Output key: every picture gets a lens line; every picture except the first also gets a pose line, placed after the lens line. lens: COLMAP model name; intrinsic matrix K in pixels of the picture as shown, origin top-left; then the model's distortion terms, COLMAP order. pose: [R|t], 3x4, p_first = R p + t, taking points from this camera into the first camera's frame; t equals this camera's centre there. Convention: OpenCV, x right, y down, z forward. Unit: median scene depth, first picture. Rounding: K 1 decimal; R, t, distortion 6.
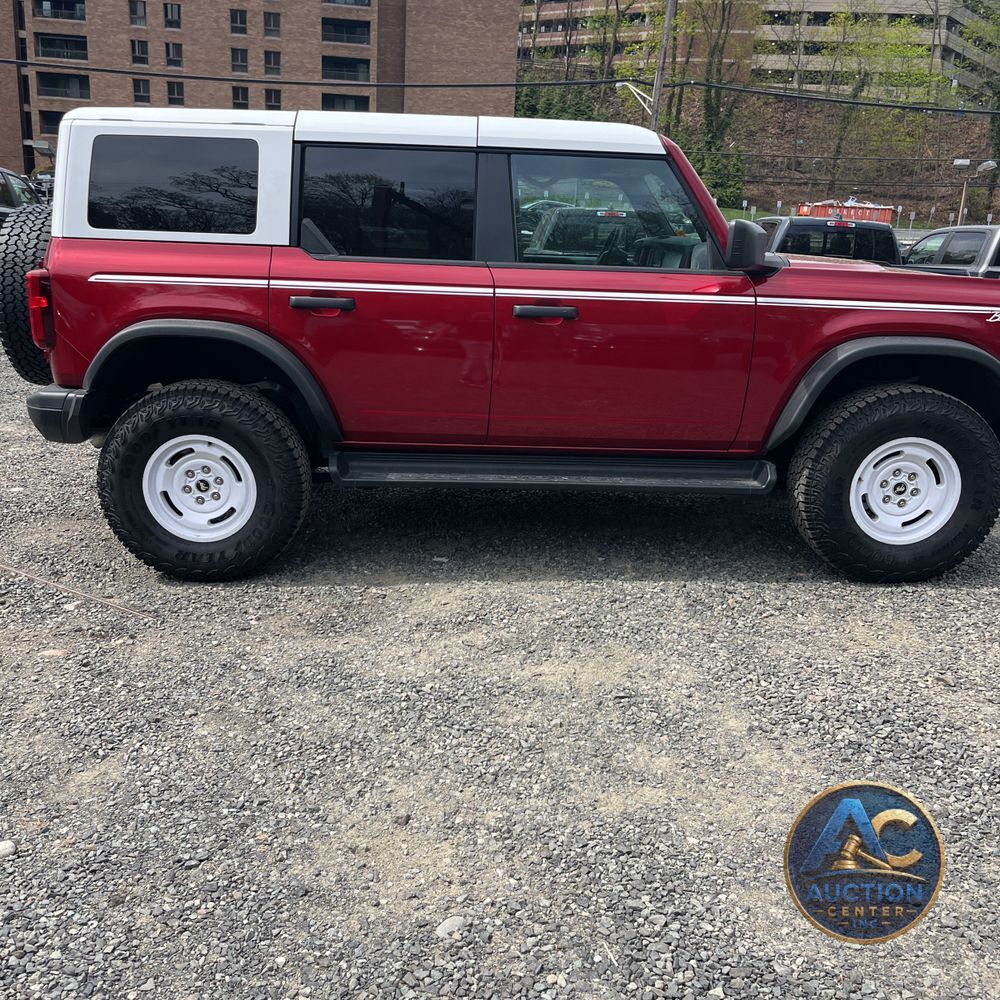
lens RADIAL K [[1016.2, 0, 496.6], [0, 1016.2, 495.3], [0, 0, 1]] dist [0.069920, -0.080331]
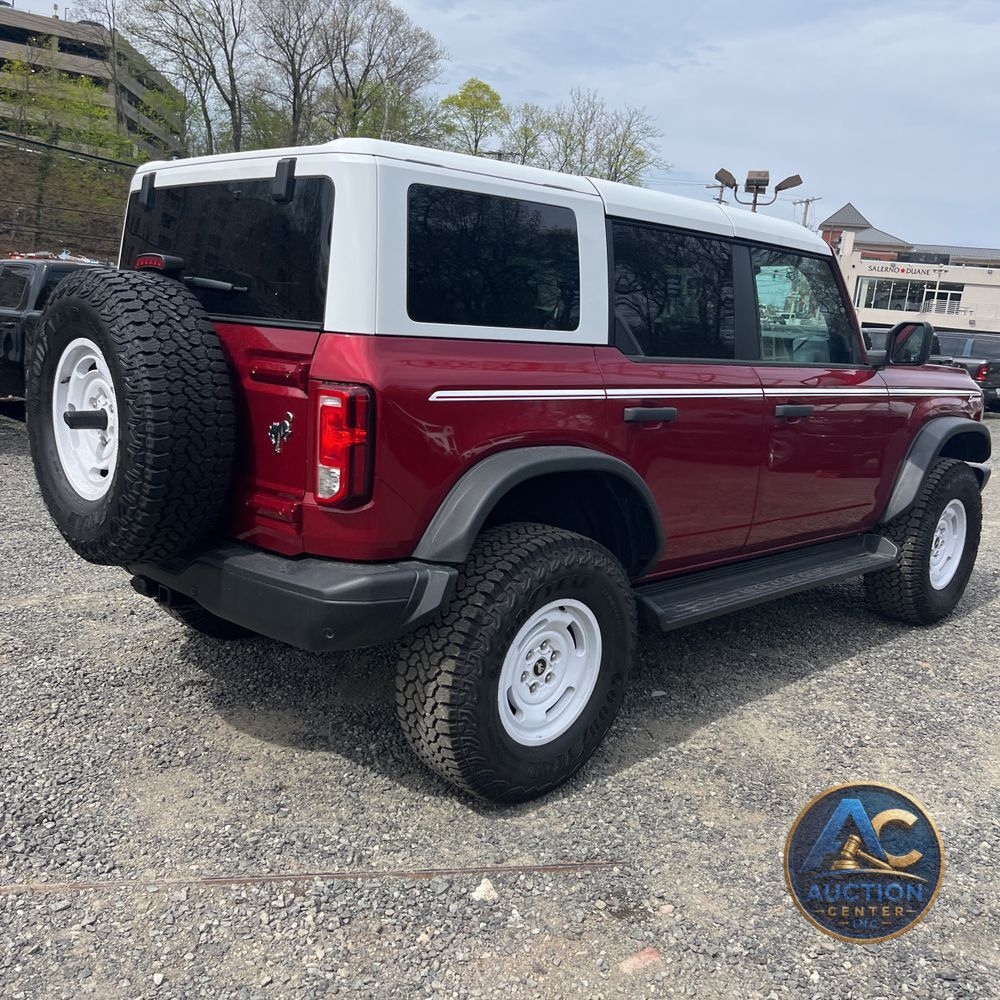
lens RADIAL K [[1010.5, 0, 501.1], [0, 1010.5, 508.4], [0, 0, 1]] dist [0.073592, -0.114268]
pose [[0.726754, -0.112826, 0.677568, -0.804811], [0.136947, 0.990414, 0.018031, -0.142487], [-0.673108, 0.079686, 0.735239, 0.482131]]
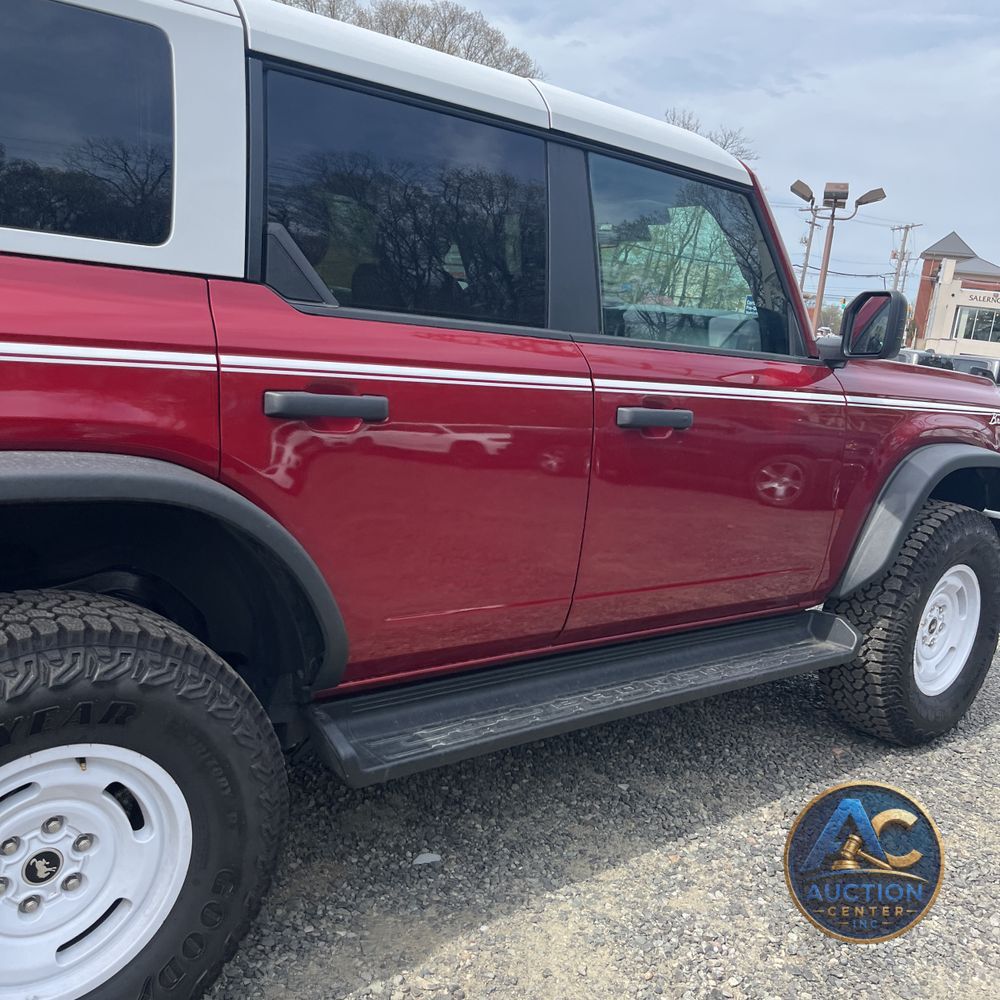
lens RADIAL K [[1016.2, 0, 496.6], [0, 1016.2, 495.3], [0, 0, 1]] dist [0.069920, -0.080331]
pose [[0.783358, -0.057876, 0.618870, -0.394863], [0.091243, 0.995577, -0.022390, -0.128728], [-0.614837, 0.074007, 0.785174, 0.583501]]
